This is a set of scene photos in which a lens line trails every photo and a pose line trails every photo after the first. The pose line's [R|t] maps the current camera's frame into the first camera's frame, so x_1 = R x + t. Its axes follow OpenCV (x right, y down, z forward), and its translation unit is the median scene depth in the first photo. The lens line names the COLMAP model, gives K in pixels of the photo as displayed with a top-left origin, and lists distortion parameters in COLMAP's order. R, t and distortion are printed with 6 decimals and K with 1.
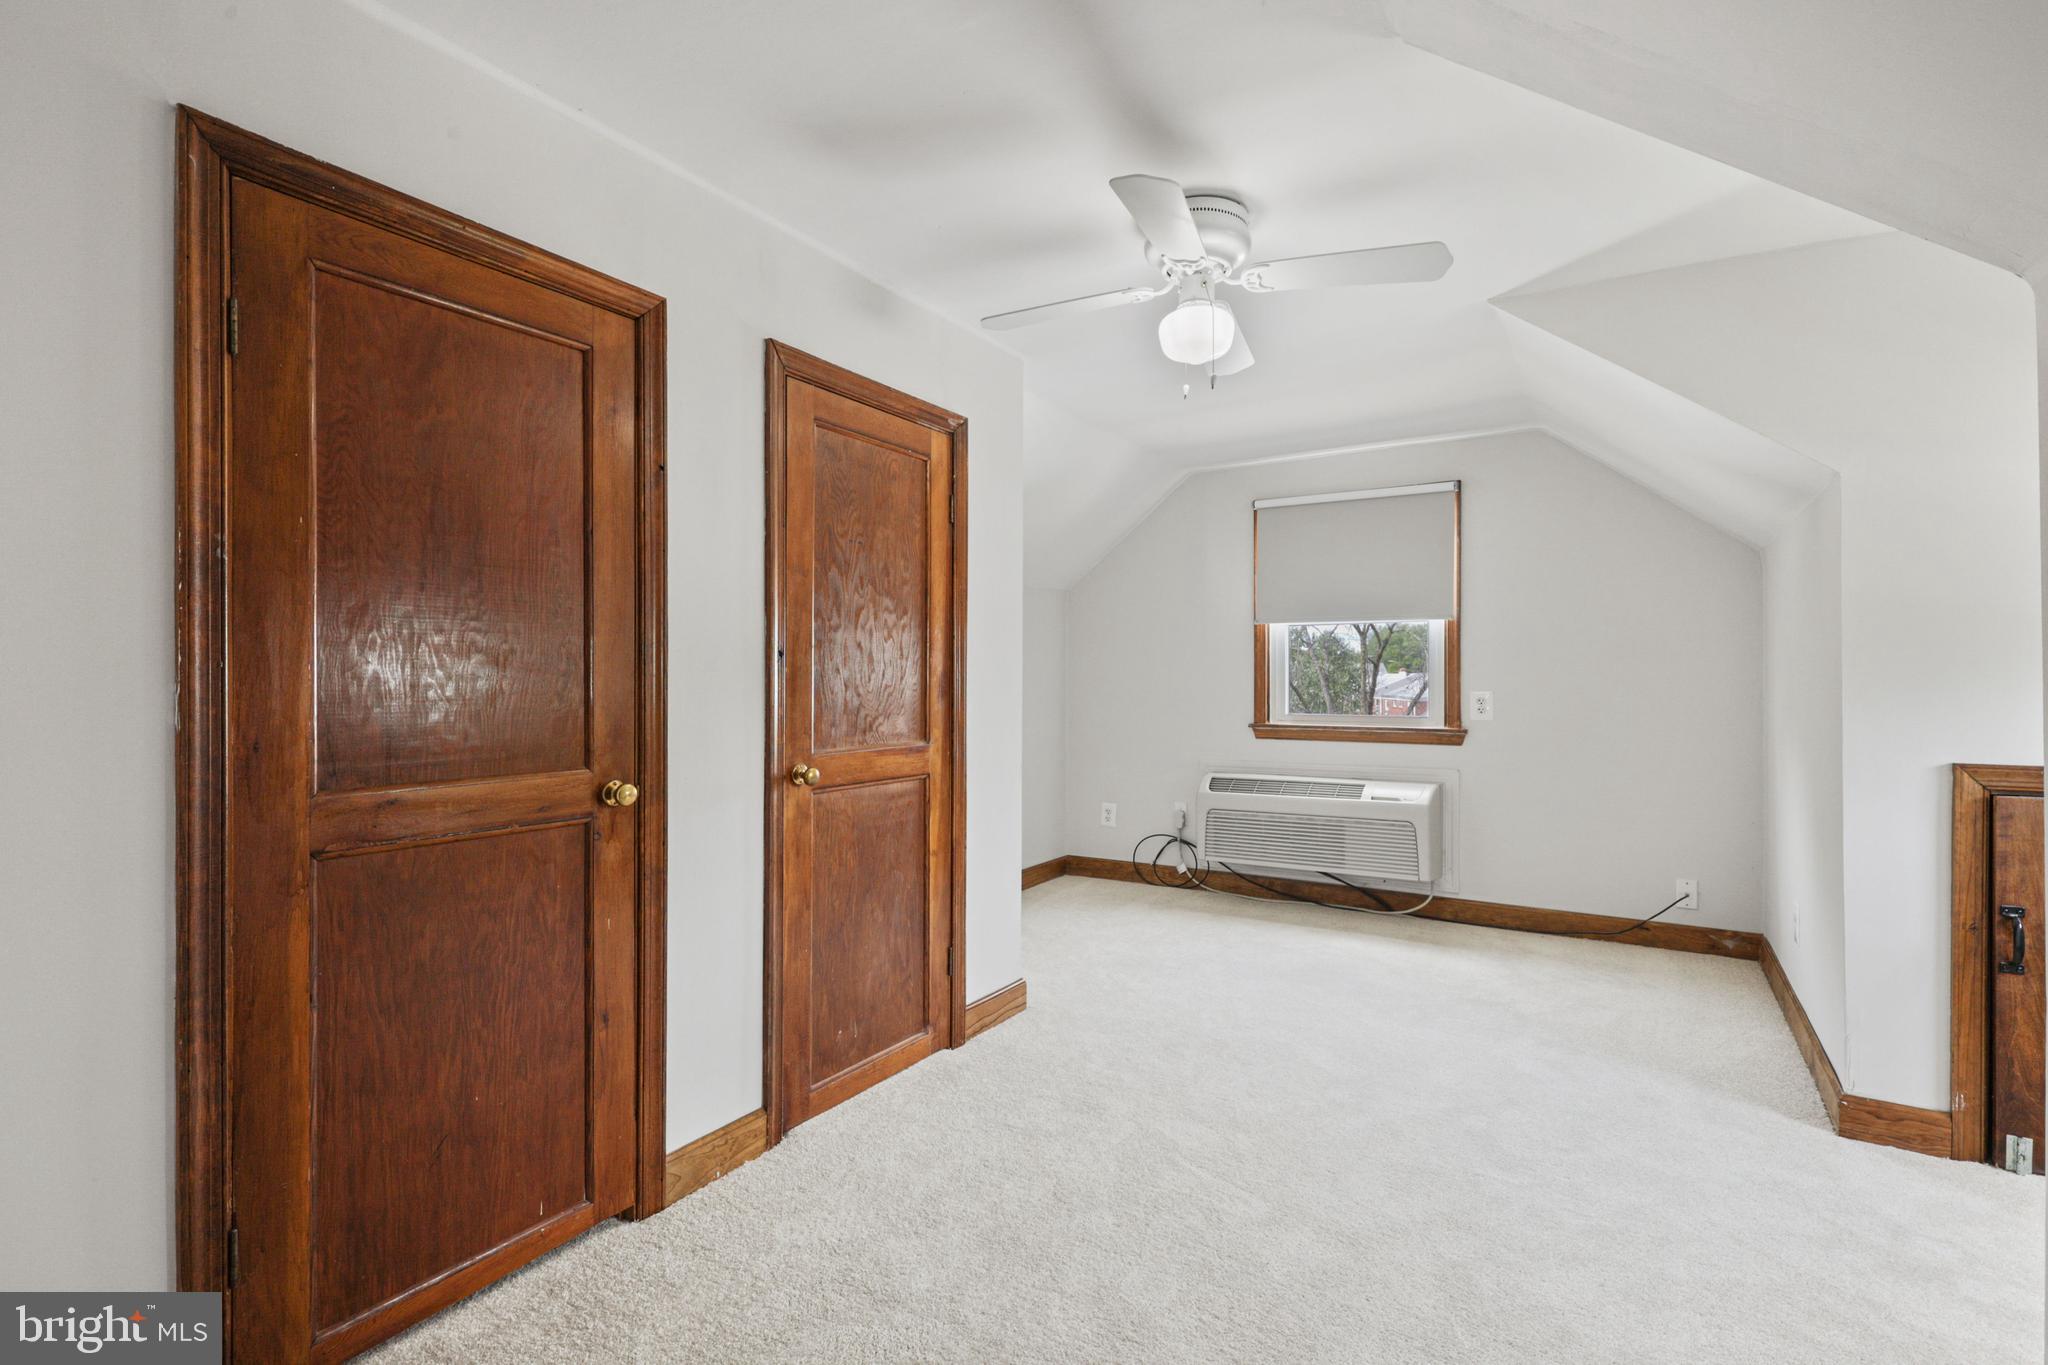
lens RADIAL K [[948.7, 0, 1024.2], [0, 948.7, 670.9], [0, 0, 1]] dist [0.000484, -0.000637]
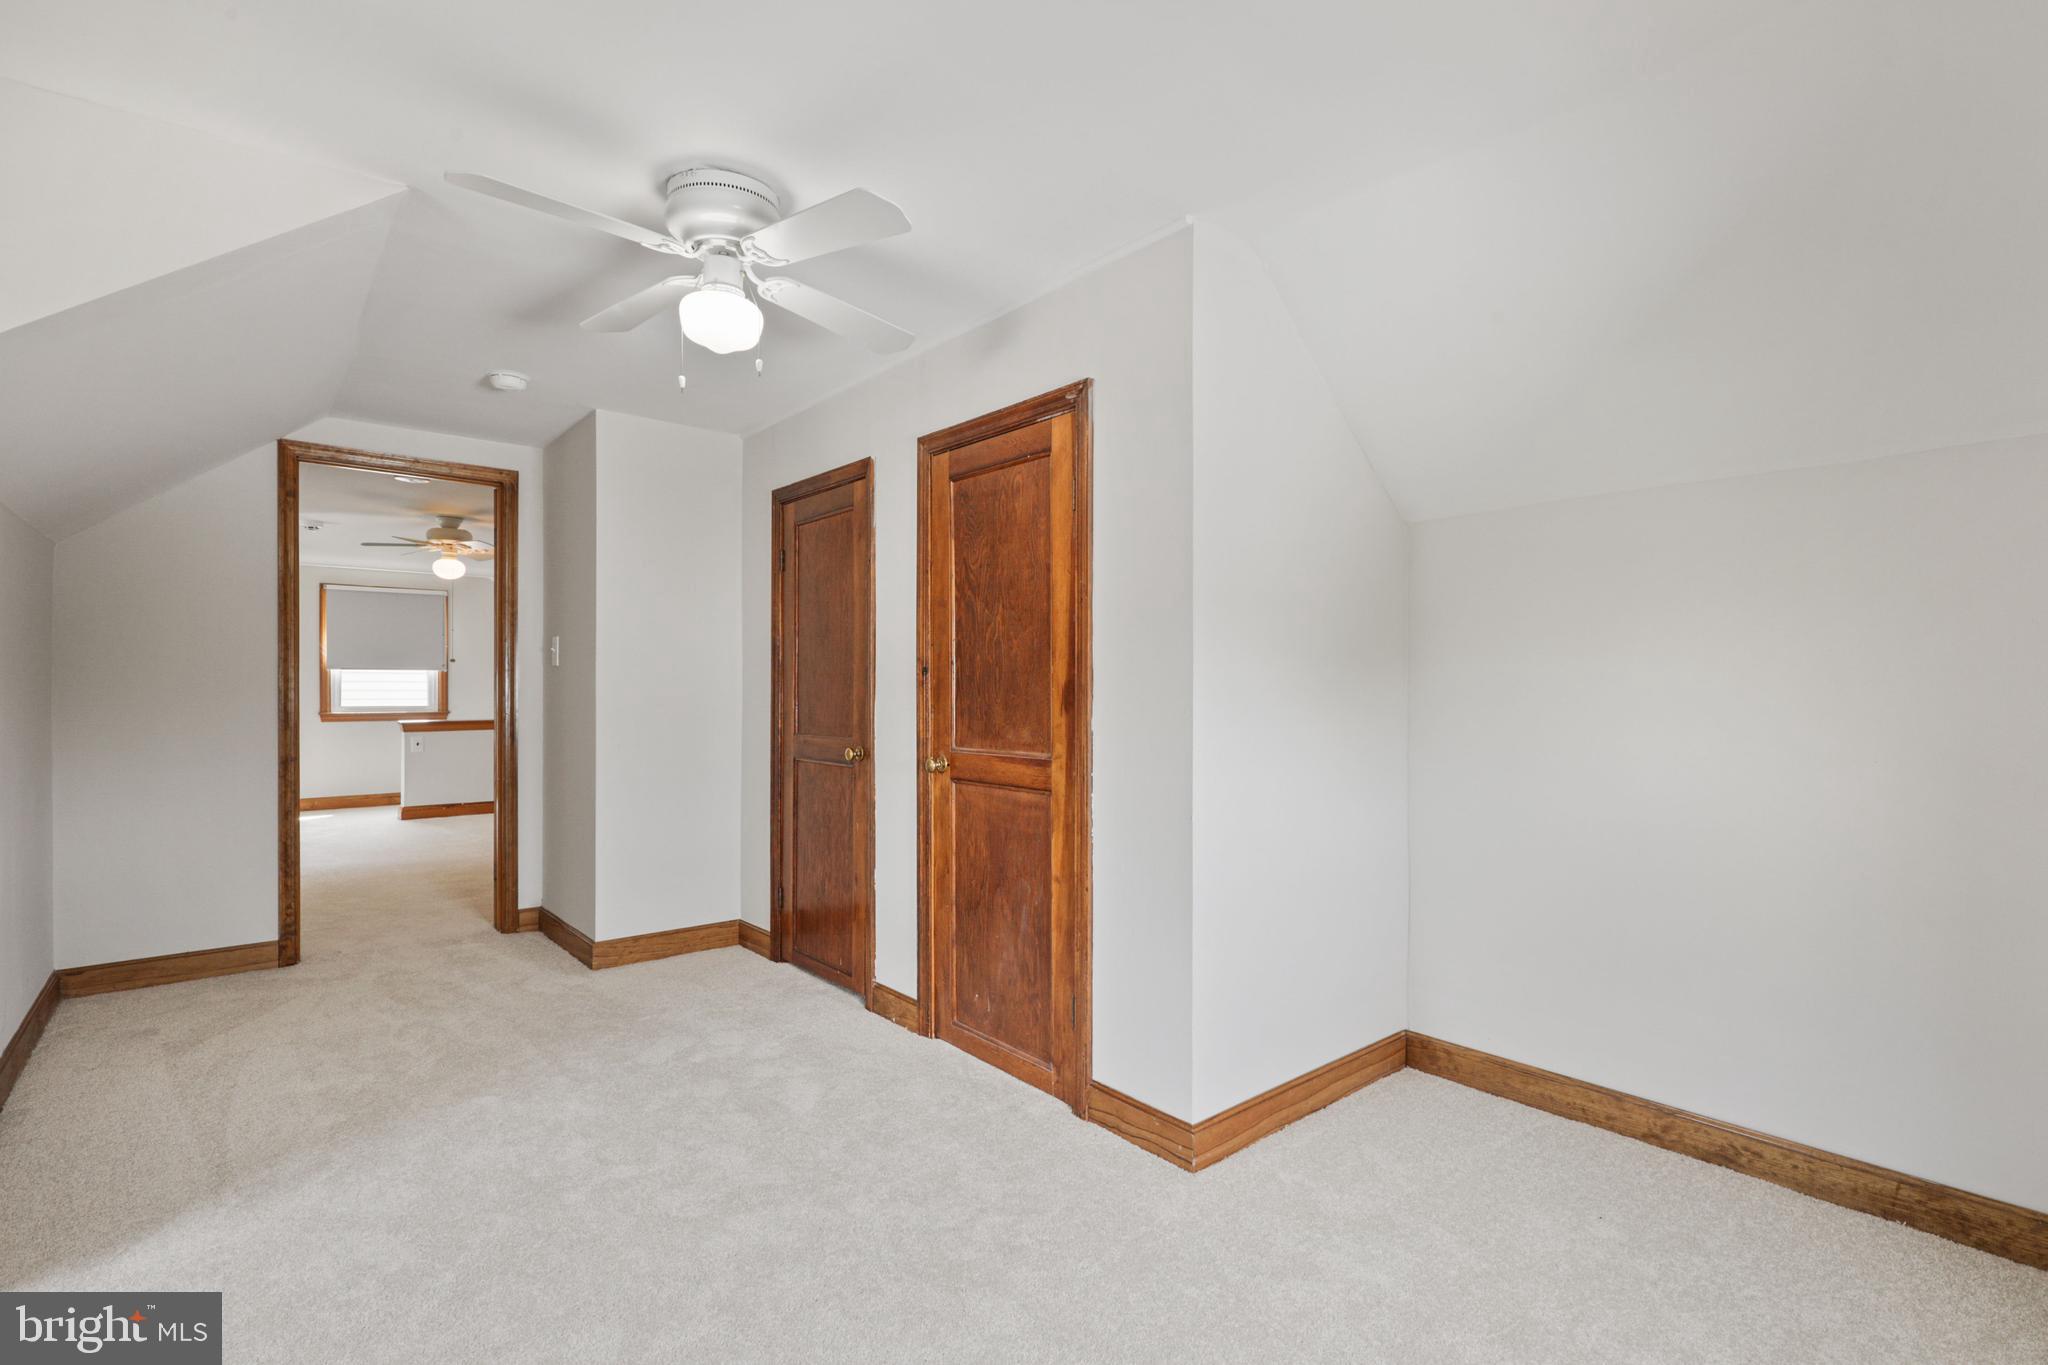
lens RADIAL K [[948.7, 0, 1024.3], [0, 948.7, 691.8], [0, 0, 1]] dist [0.000484, -0.000637]
pose [[-0.300632, -0.000438, -0.953740, 0.914902], [0.003834, 0.999991, -0.001668, 0.014782], [0.953733, -0.004158, -0.300628, 1.447736]]
